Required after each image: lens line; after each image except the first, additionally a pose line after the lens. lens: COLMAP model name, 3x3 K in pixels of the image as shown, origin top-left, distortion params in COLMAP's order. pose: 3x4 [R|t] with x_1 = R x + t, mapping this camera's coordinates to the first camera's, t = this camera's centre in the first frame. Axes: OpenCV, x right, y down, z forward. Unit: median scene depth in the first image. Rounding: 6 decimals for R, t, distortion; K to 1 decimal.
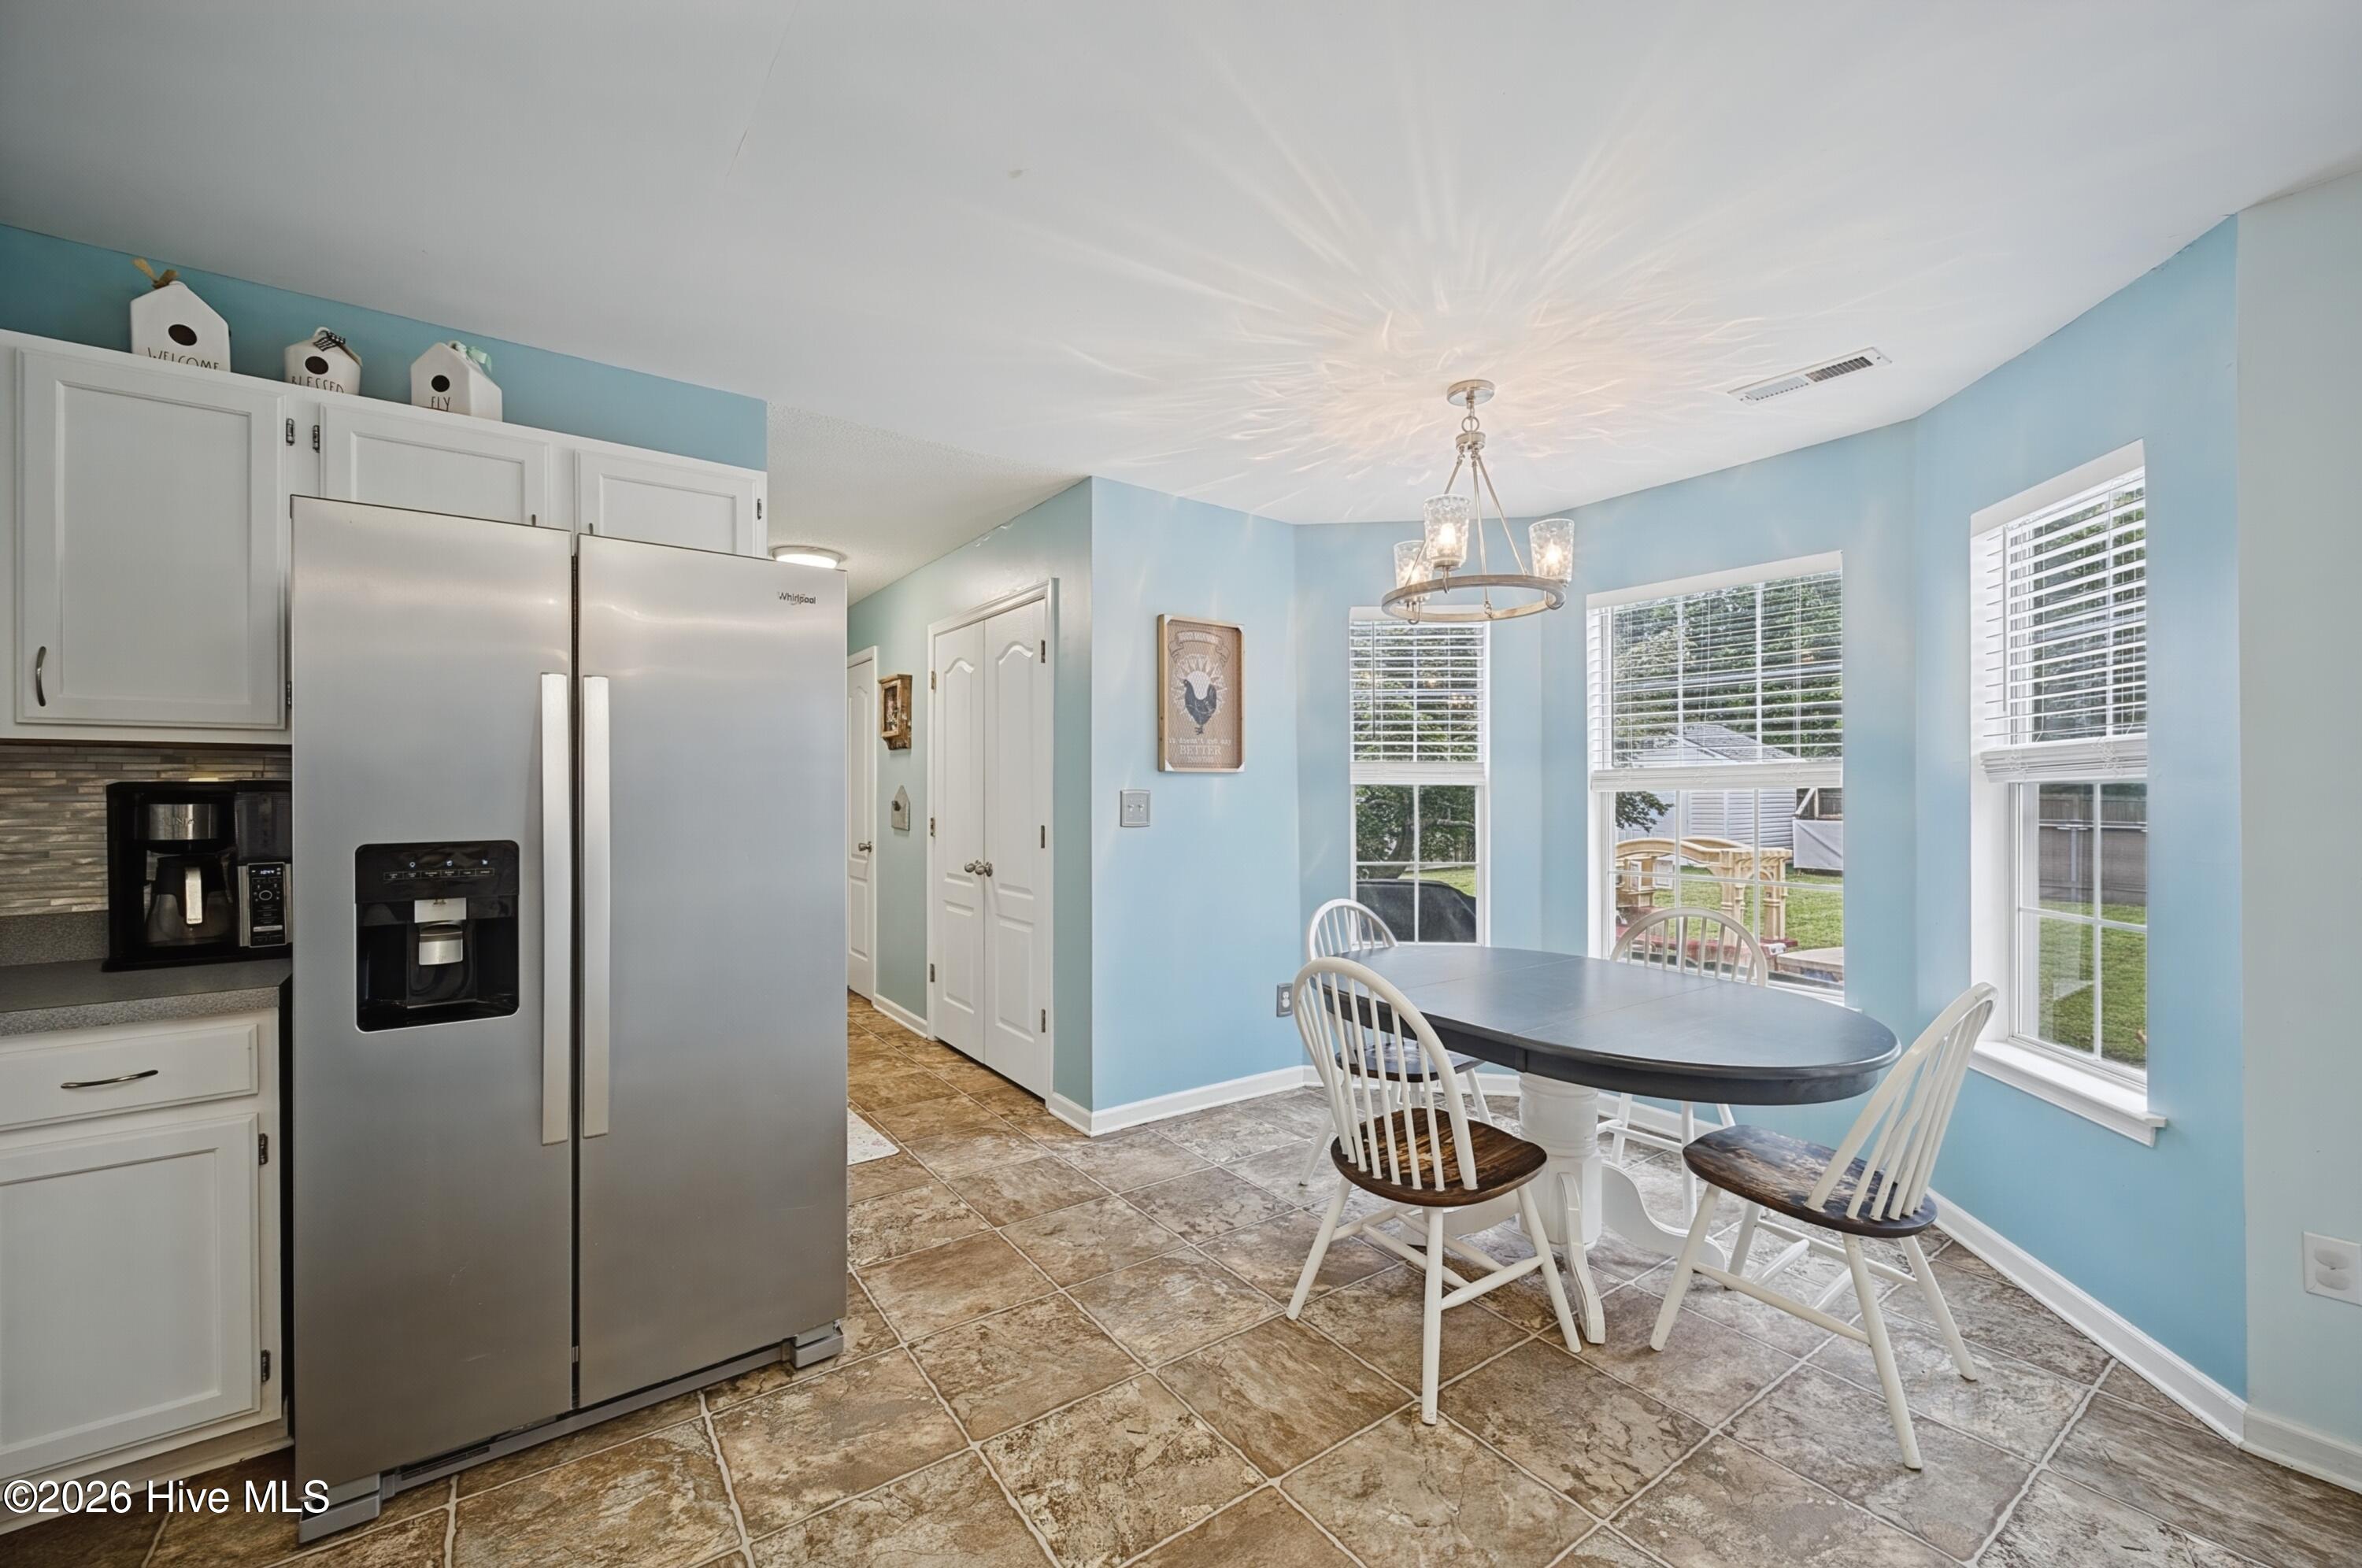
lens RADIAL K [[936.2, 0, 1179.3], [0, 936.2, 787.5], [0, 0, 1]] dist [-0.003388, -0.000473]
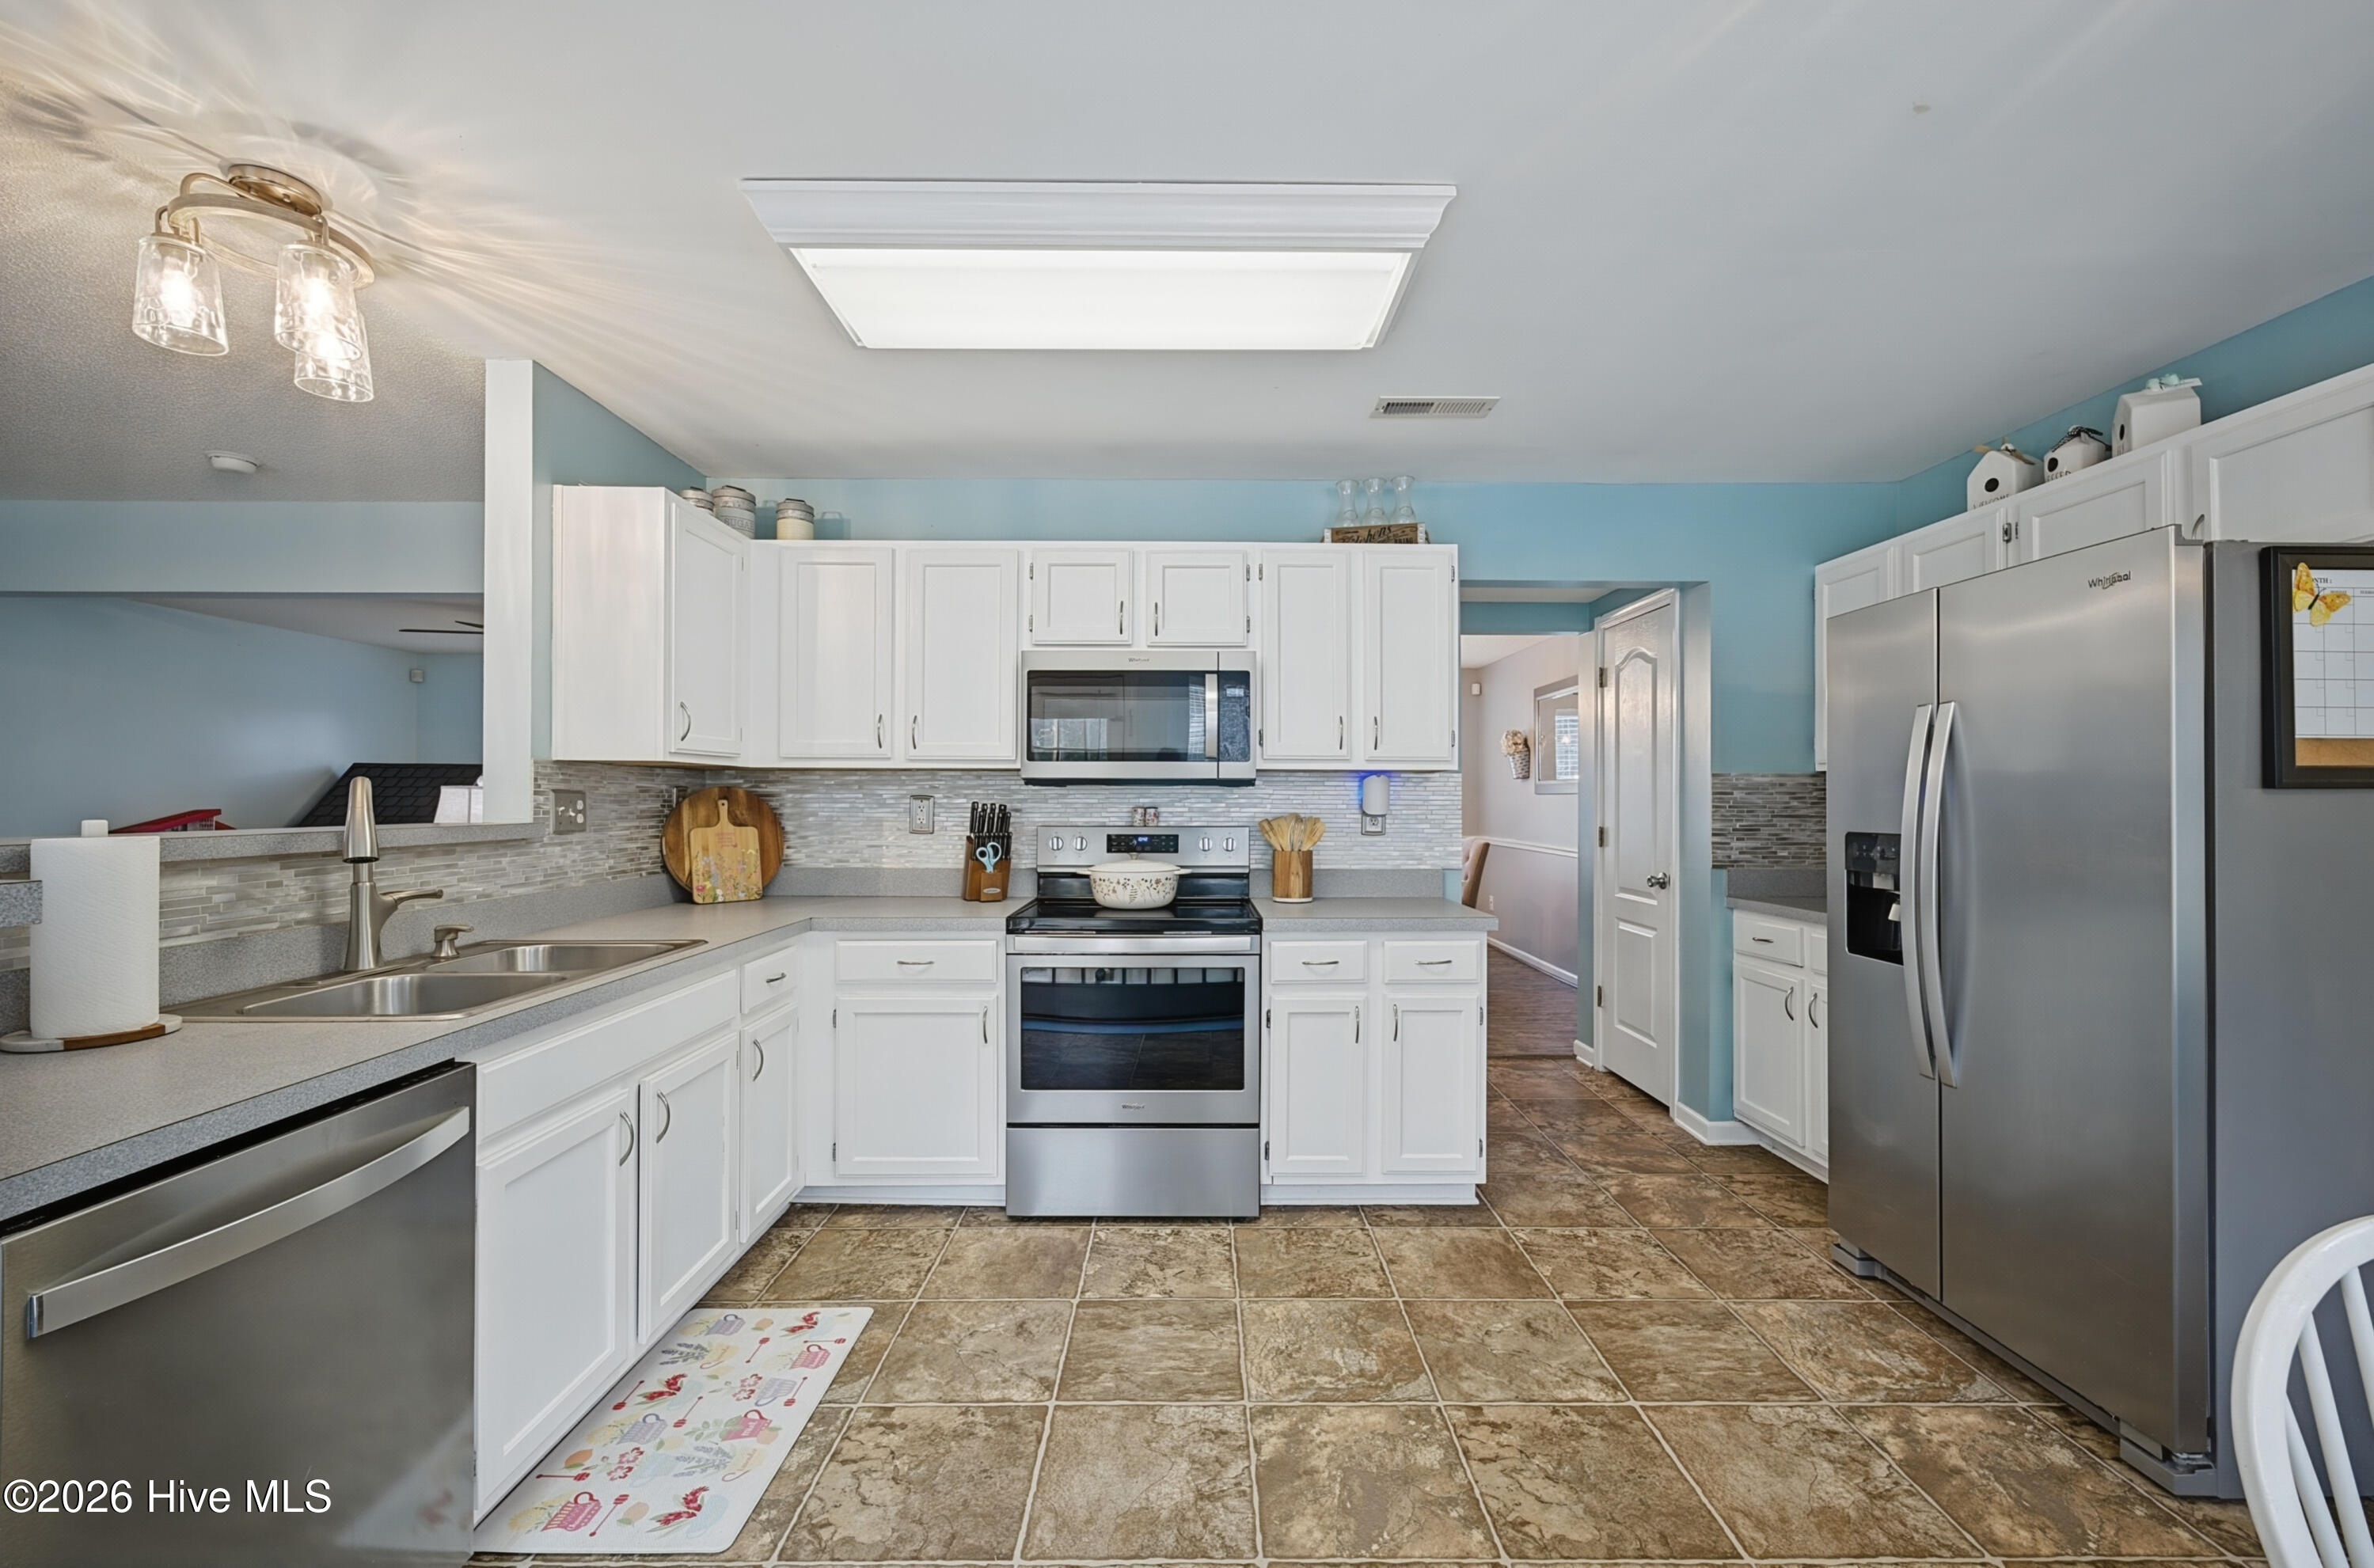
lens RADIAL K [[941.0, 0, 1190.8], [0, 941.0, 792.0], [0, 0, 1]] dist [-0.003388, -0.000473]
pose [[-0.578409, -0.007883, -0.815709, 1.089452], [-0.002369, 0.999965, -0.007984, 0.012123], [0.815744, -0.002686, -0.578408, 1.866078]]
